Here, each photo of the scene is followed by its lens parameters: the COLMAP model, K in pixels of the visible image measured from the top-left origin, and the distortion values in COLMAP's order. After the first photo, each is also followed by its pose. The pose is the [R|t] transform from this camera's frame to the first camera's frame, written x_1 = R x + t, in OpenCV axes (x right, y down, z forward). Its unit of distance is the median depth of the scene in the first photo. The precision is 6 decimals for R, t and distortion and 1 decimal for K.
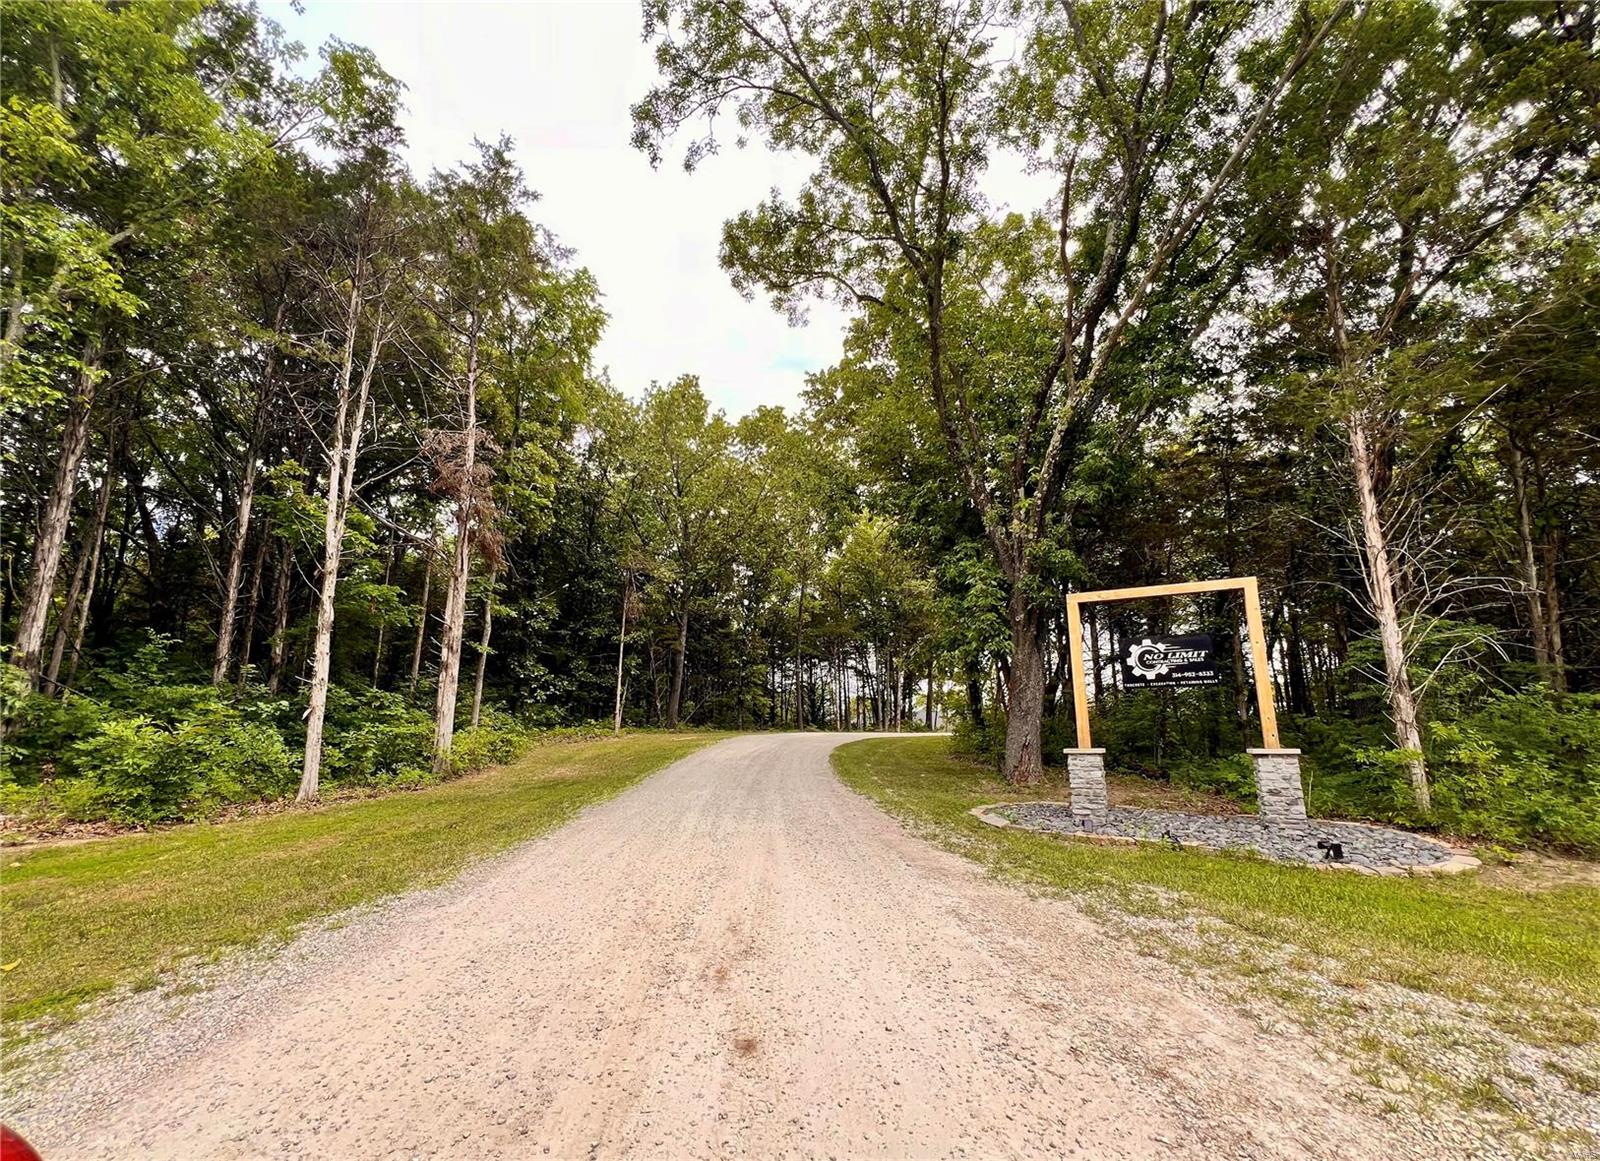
lens RADIAL K [[635.0, 0, 804.7], [0, 635.0, 624.0], [0, 0, 1]] dist [-0.000380, 0.001124]
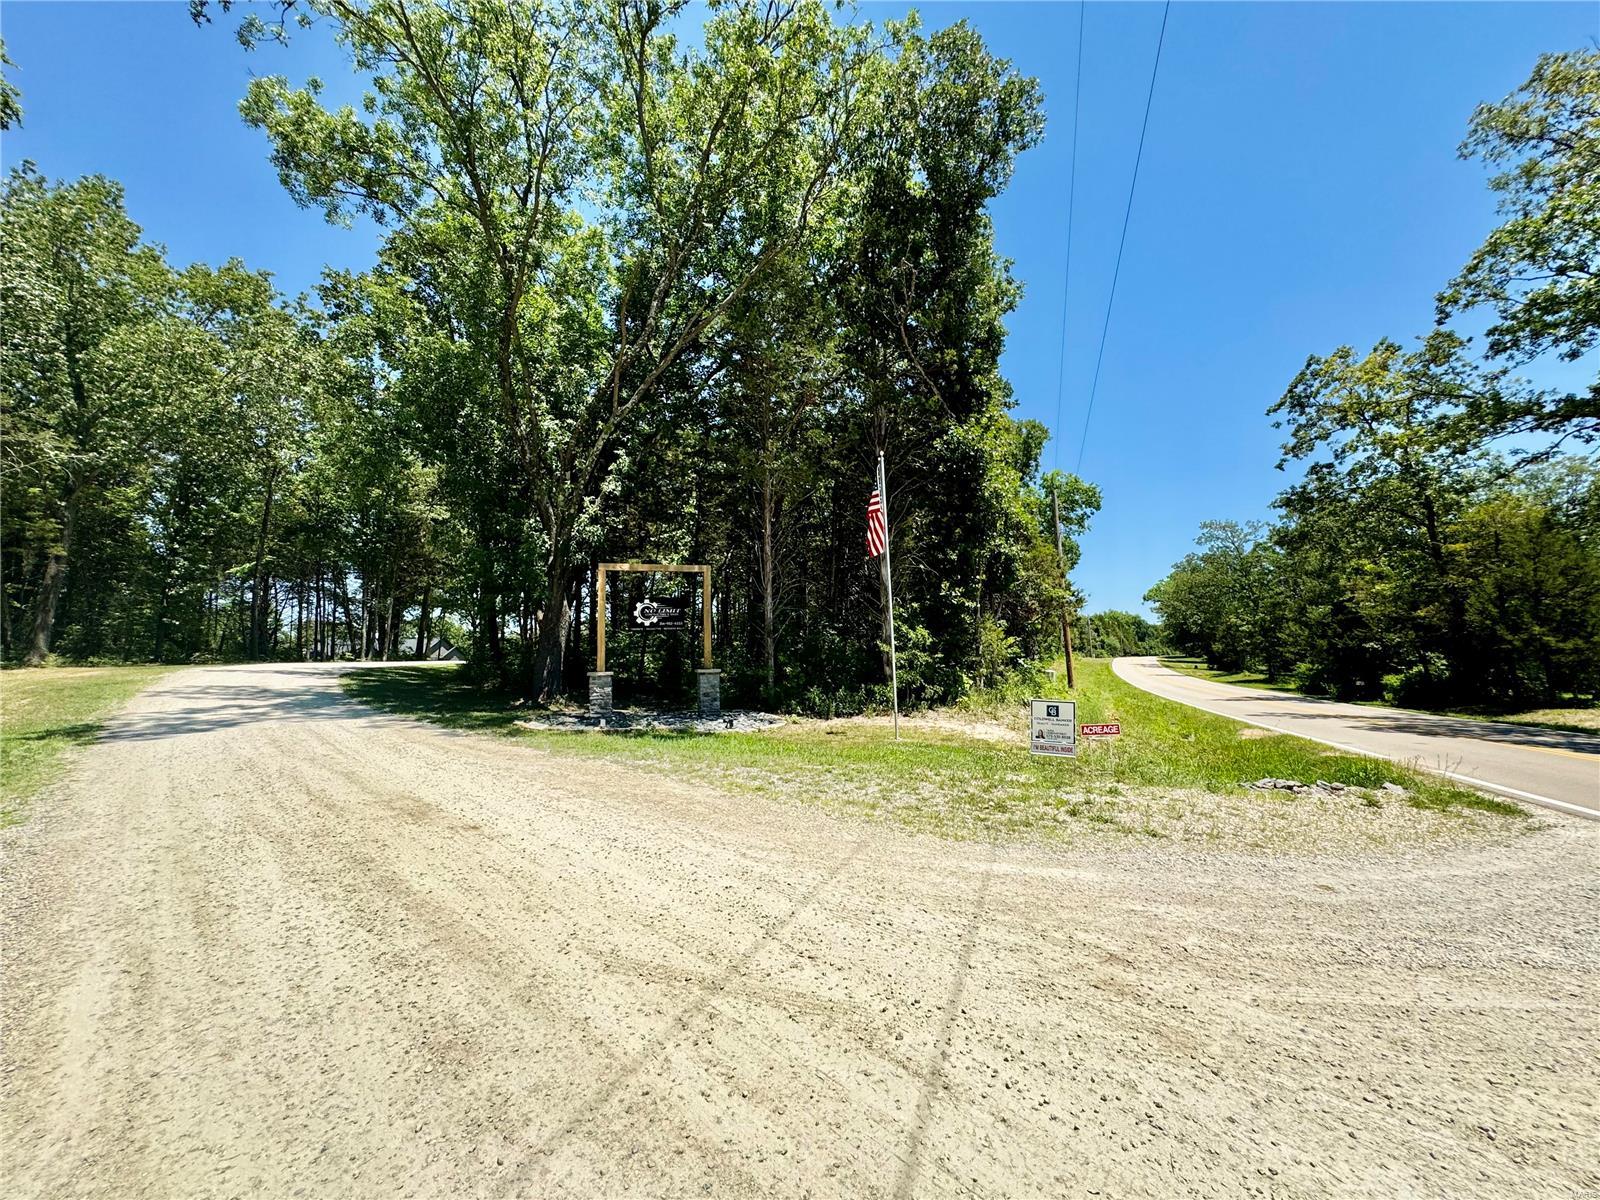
lens RADIAL K [[663.6, 0, 813.6], [0, 663.6, 600.0], [0, 0, 1]] dist [-0.002779, 0.000228]
pose [[0.702997, 0.052400, 0.709260, -0.297675], [-0.110951, 0.993152, 0.036598, -0.075679], [-0.702485, -0.104422, 0.703997, -0.382048]]
